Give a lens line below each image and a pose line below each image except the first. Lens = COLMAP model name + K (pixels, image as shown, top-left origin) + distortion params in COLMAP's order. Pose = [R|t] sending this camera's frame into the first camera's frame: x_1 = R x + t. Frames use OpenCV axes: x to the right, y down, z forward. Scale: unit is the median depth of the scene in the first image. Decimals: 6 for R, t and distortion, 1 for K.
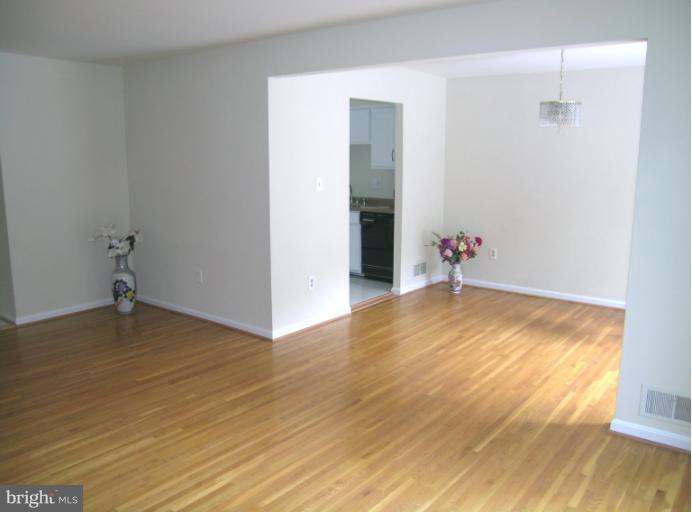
lens RADIAL K [[576.3, 0, 347.1], [0, 576.3, 255.6], [0, 0, 1]] dist [-0.124045, 0.044440]
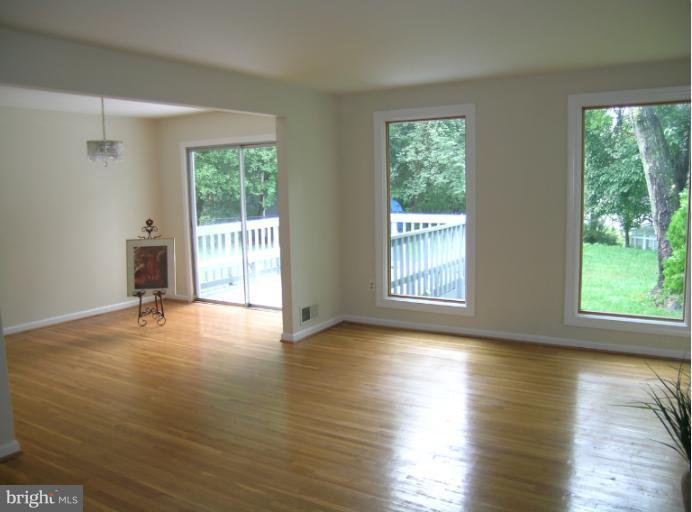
lens RADIAL K [[576.3, 0, 348.0], [0, 576.3, 253.6], [0, 0, 1]] dist [-0.124045, 0.044440]
pose [[-0.108514, -0.127179, 0.985926, -0.698693], [0.194945, 0.969803, 0.146556, -0.096027], [-0.974793, 0.208105, -0.080444, 0.520139]]
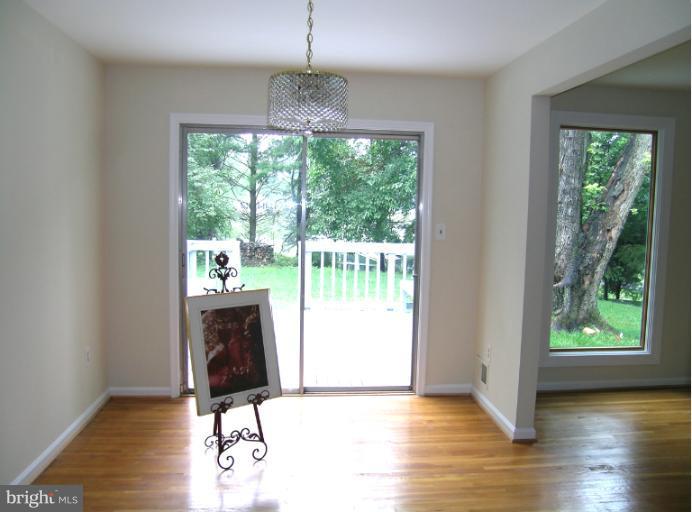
lens RADIAL K [[576.3, 0, 344.9], [0, 576.3, 255.9], [0, 0, 1]] dist [-0.124045, 0.044440]
pose [[-0.697937, -0.081741, 0.711479, -0.022846], [0.100915, 0.972327, 0.210703, -0.179745], [-0.709014, 0.218856, -0.670374, 1.099578]]
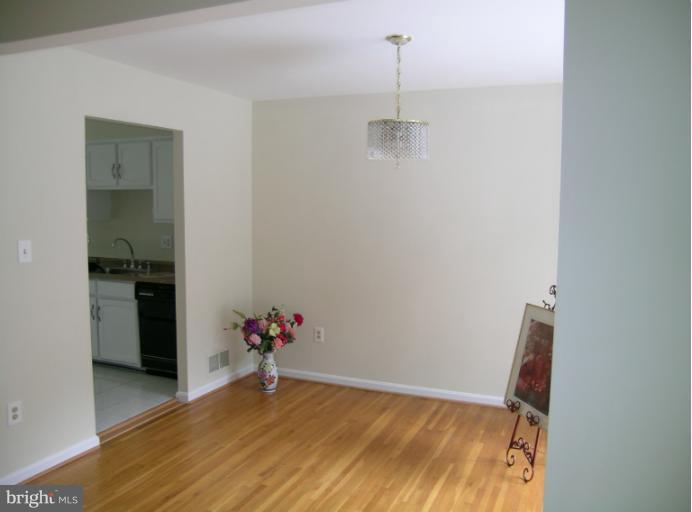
lens RADIAL K [[576.3, 0, 346.0], [0, 576.3, 256.3], [0, 0, 1]] dist [-0.124045, 0.044440]
pose [[0.967085, -0.017199, 0.253871, 0.118699], [0.038119, 0.996246, -0.077717, -0.053098], [-0.251582, 0.084836, 0.964111, 0.307116]]
